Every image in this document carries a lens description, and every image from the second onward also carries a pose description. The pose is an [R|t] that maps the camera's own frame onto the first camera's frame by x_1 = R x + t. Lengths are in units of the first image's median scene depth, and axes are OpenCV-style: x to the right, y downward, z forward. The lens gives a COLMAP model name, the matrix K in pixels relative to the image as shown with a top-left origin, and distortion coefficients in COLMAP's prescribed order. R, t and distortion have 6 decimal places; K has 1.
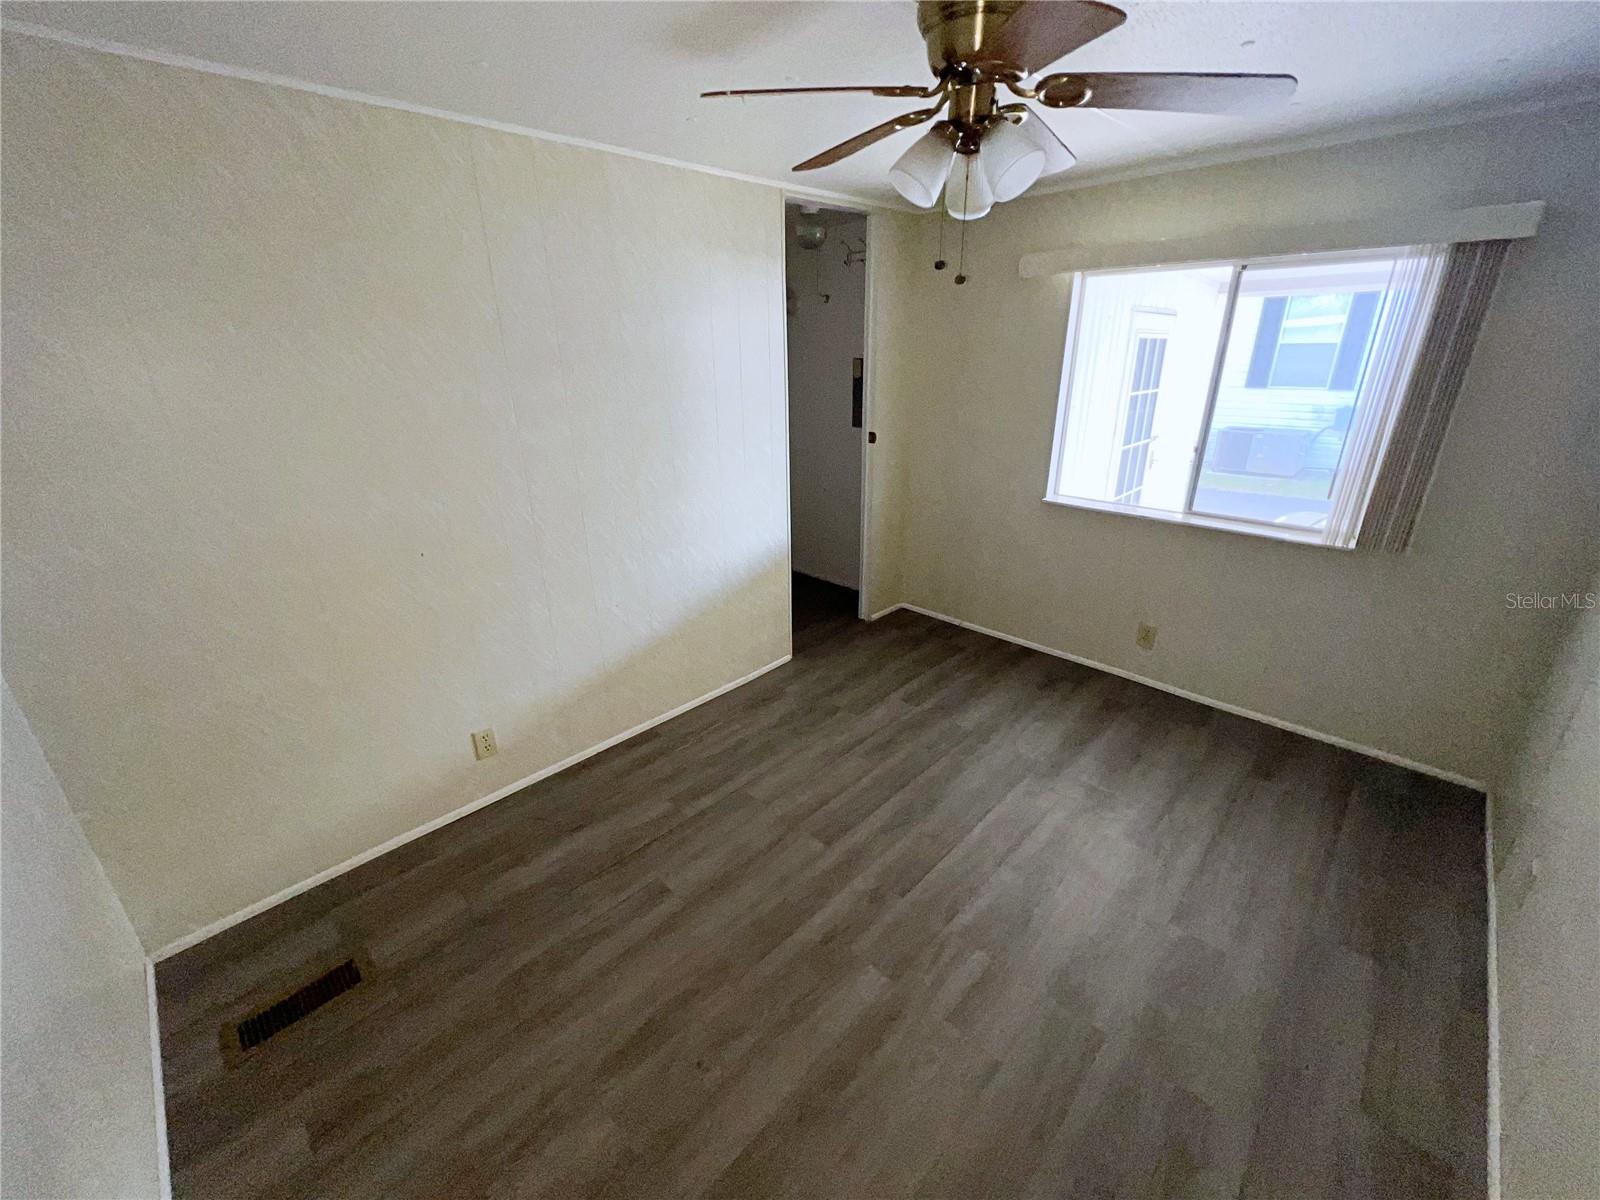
lens RADIAL K [[644.1, 0, 793.9], [0, 644.1, 596.2], [0, 0, 1]] dist [0.000016, 0.000320]
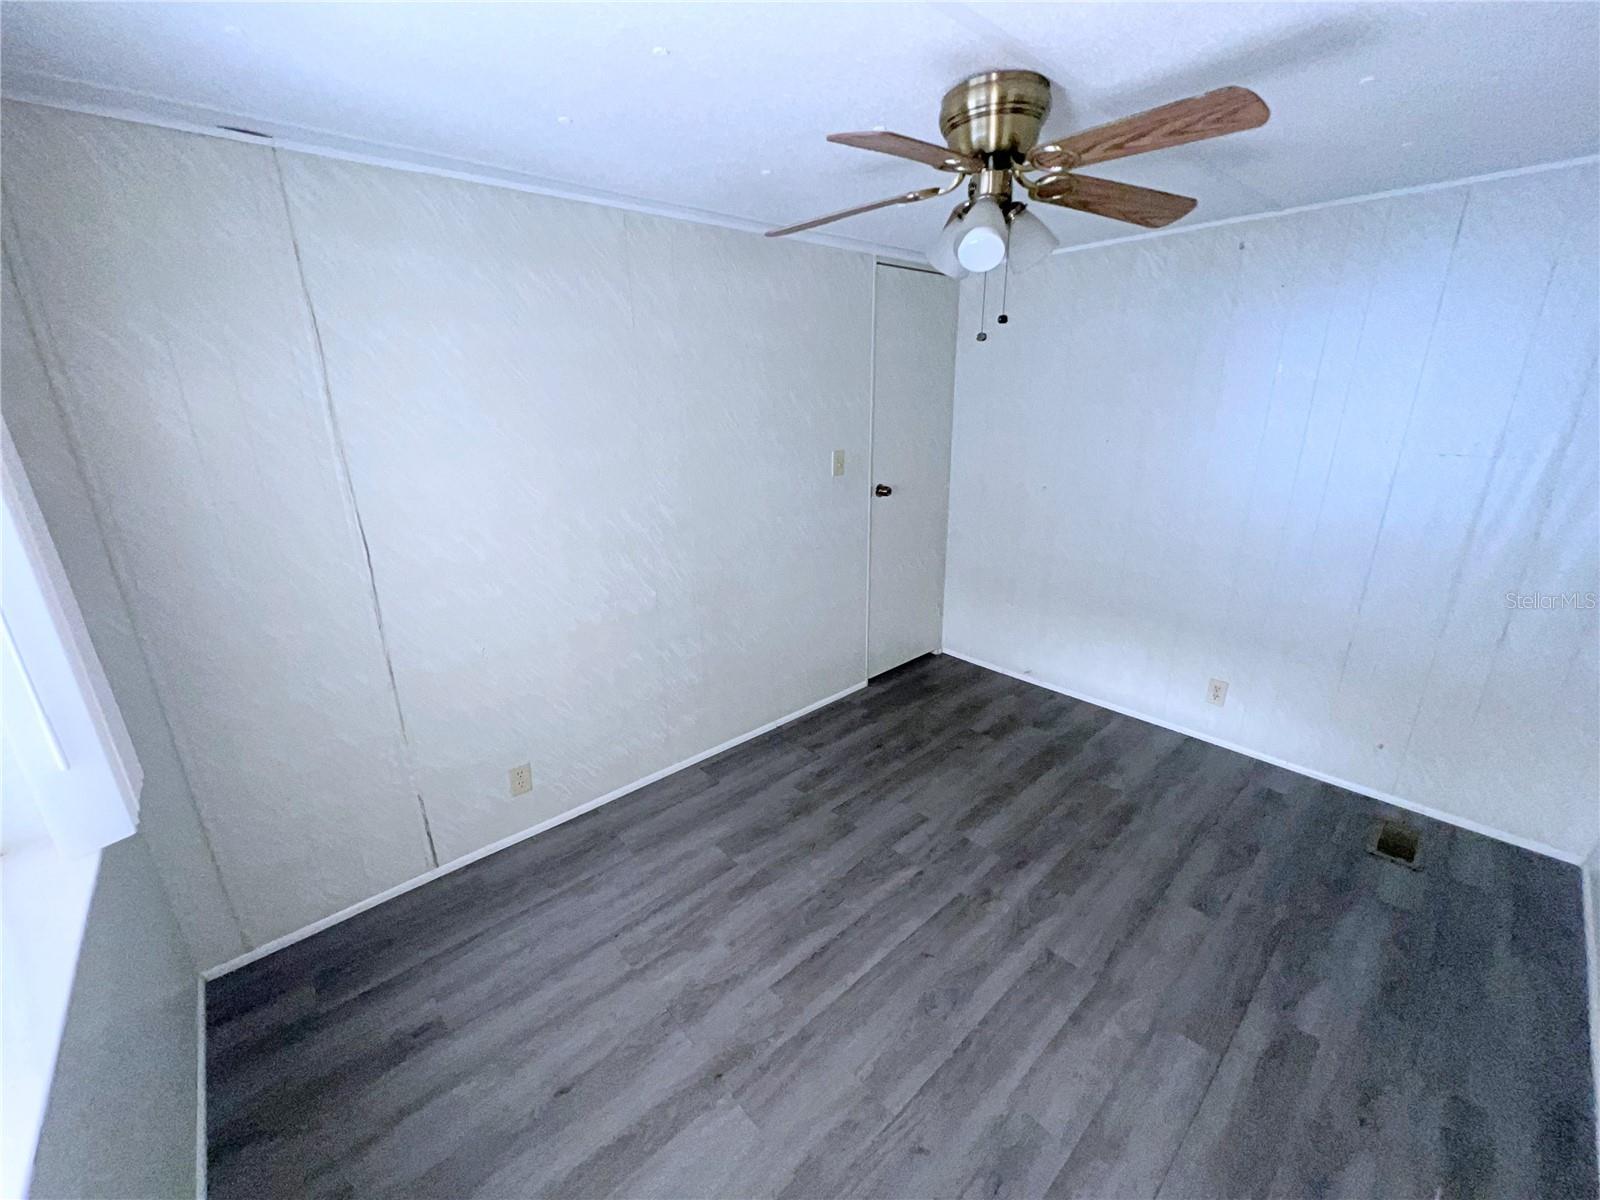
lens RADIAL K [[644.1, 0, 793.9], [0, 644.1, 596.2], [0, 0, 1]] dist [0.000016, 0.000320]
pose [[-0.997360, 0.011327, 0.071732, 0.379531], [0.053315, 0.784876, 0.617355, -0.629064], [-0.049308, 0.619549, -0.783408, 1.617126]]
